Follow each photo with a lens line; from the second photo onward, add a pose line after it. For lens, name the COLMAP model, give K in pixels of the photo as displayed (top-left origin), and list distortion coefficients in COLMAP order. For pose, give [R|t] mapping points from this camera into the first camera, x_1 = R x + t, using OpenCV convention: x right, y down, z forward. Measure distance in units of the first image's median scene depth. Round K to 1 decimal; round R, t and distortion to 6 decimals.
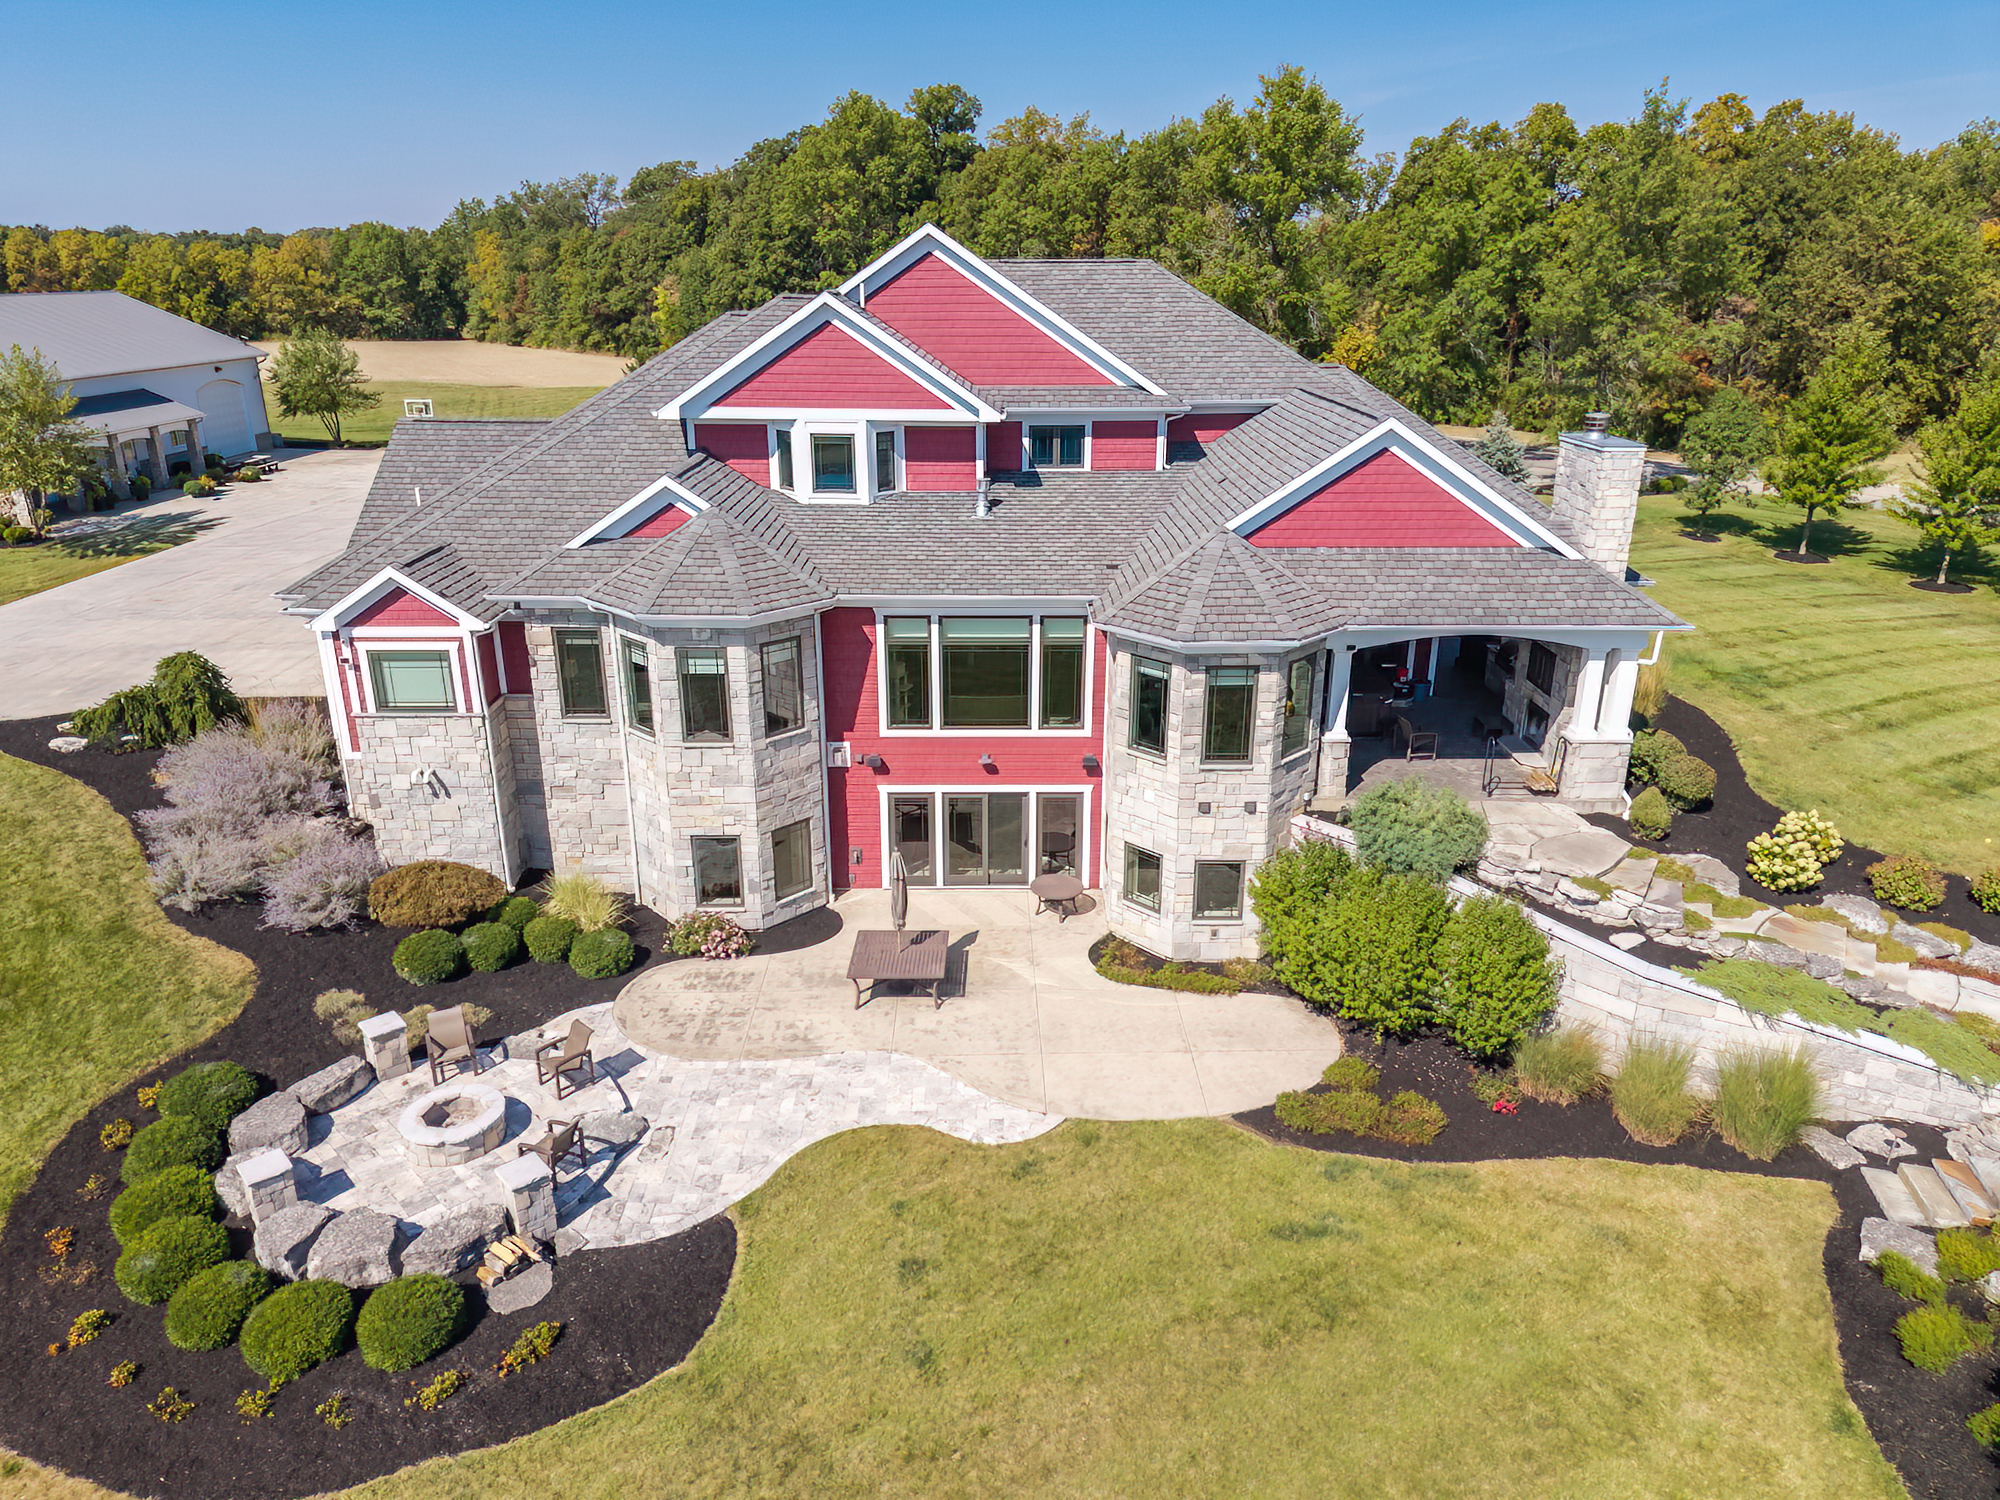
lens RADIAL K [[1360.2, 0, 1036.8], [0, 1360.2, 714.8], [0, 0, 1]] dist [0.043285, -0.029806]
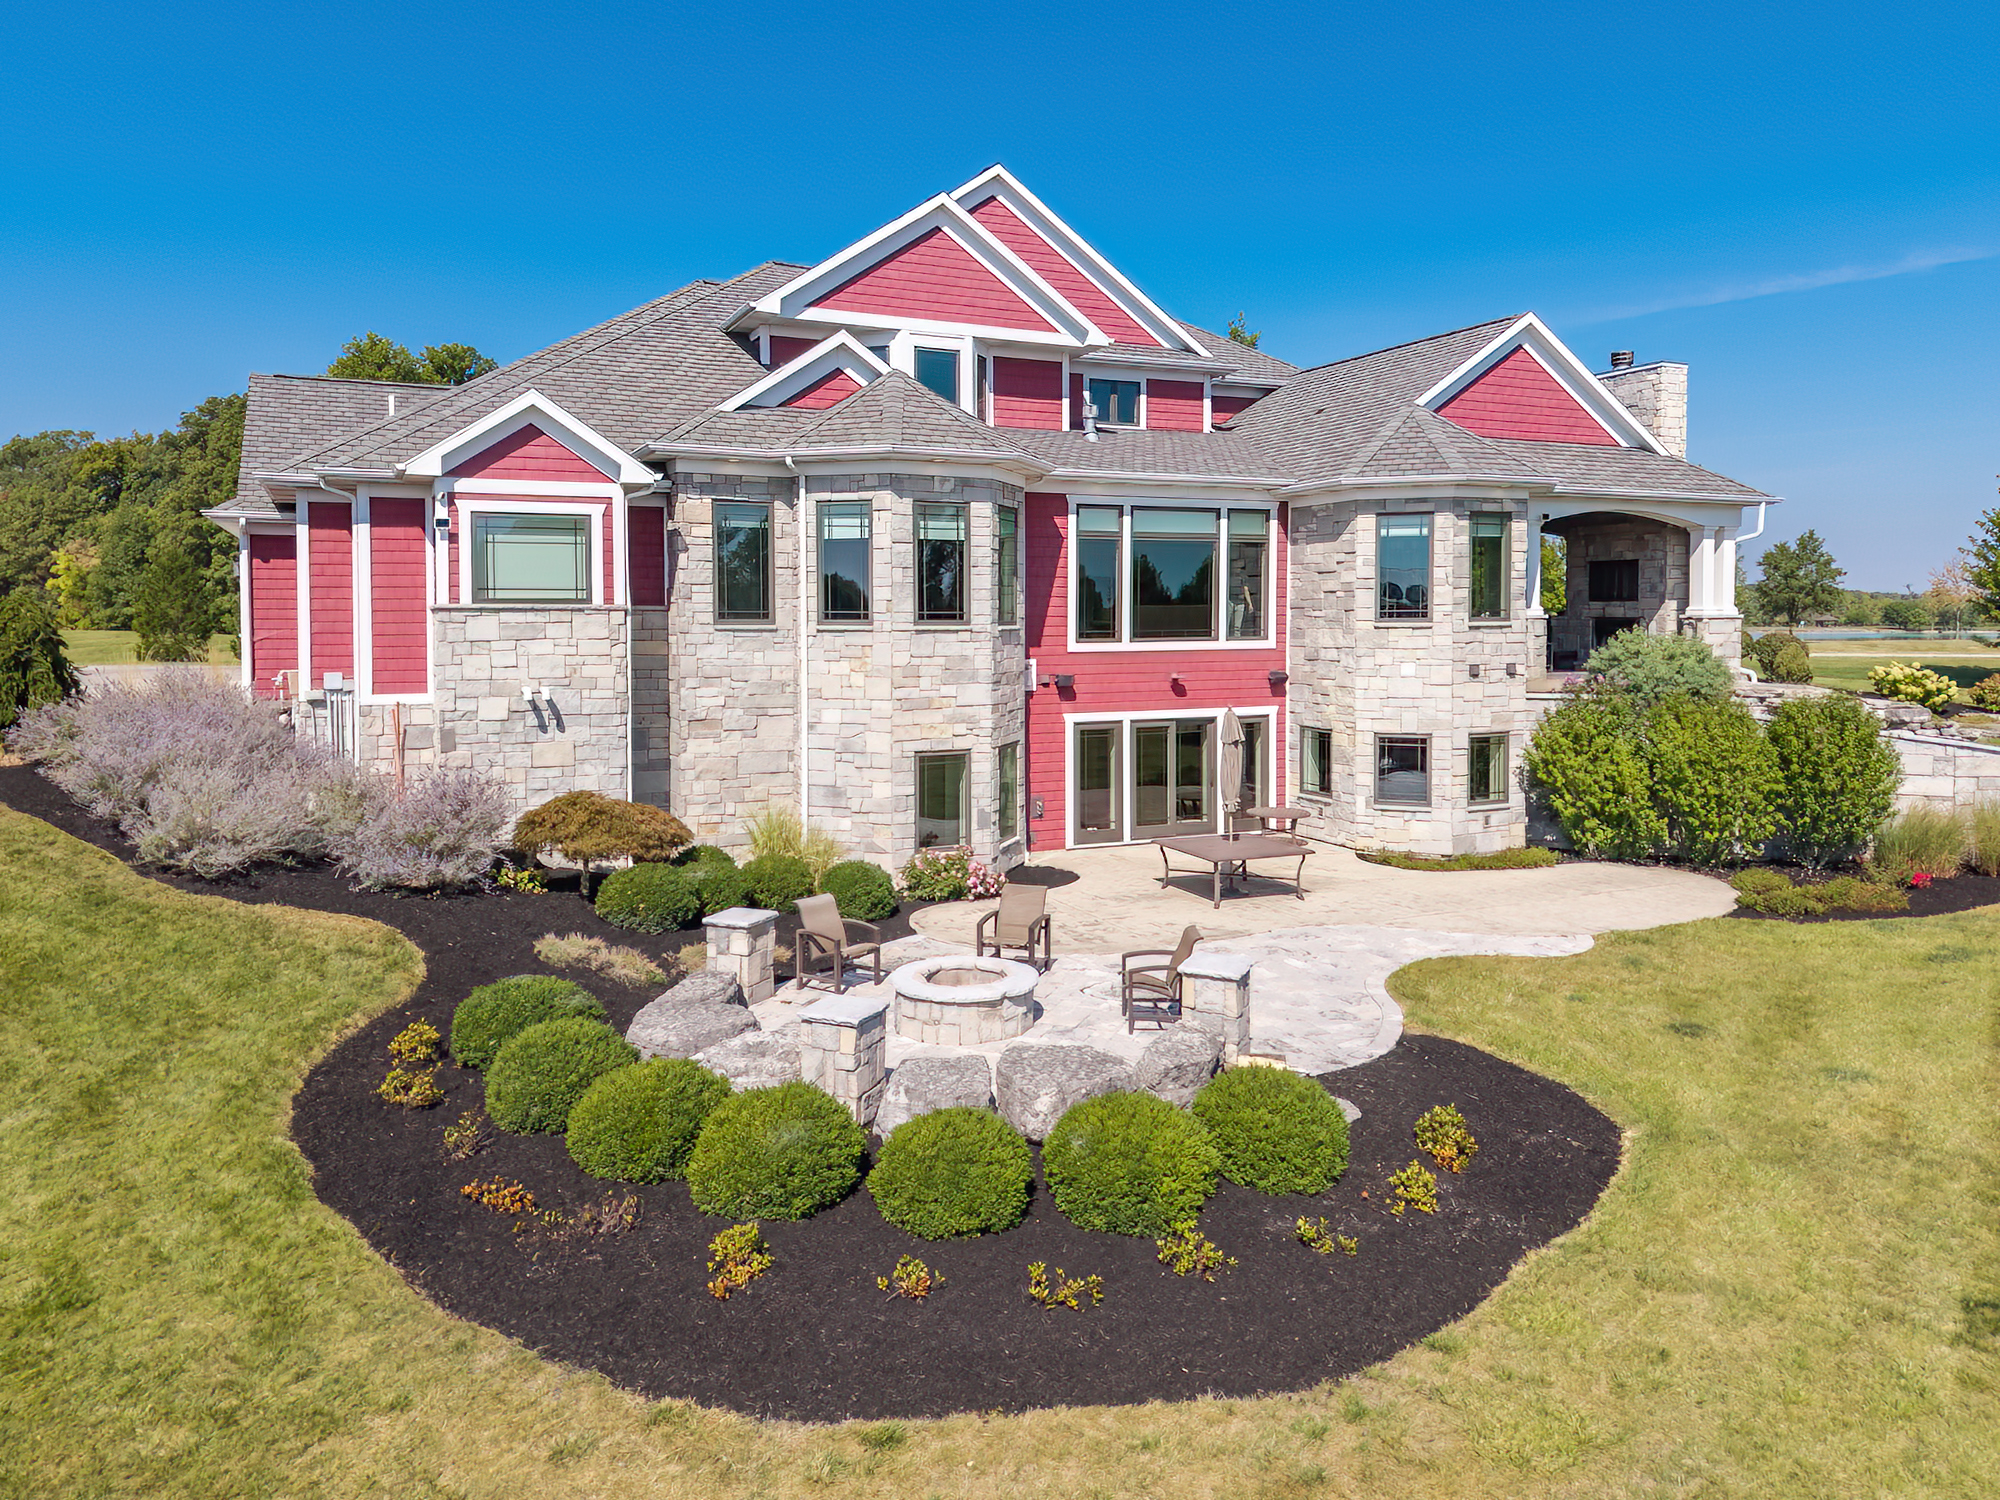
lens RADIAL K [[1372.5, 0, 995.8], [0, 1372.5, 634.6], [0, 0, 1]] dist [0.080497, -0.098388]
pose [[0.910172, -0.009434, 0.414124, -0.519879], [0.137261, 0.950127, -0.280032, 0.243564], [-0.390829, 0.311721, 0.866073, 0.278186]]
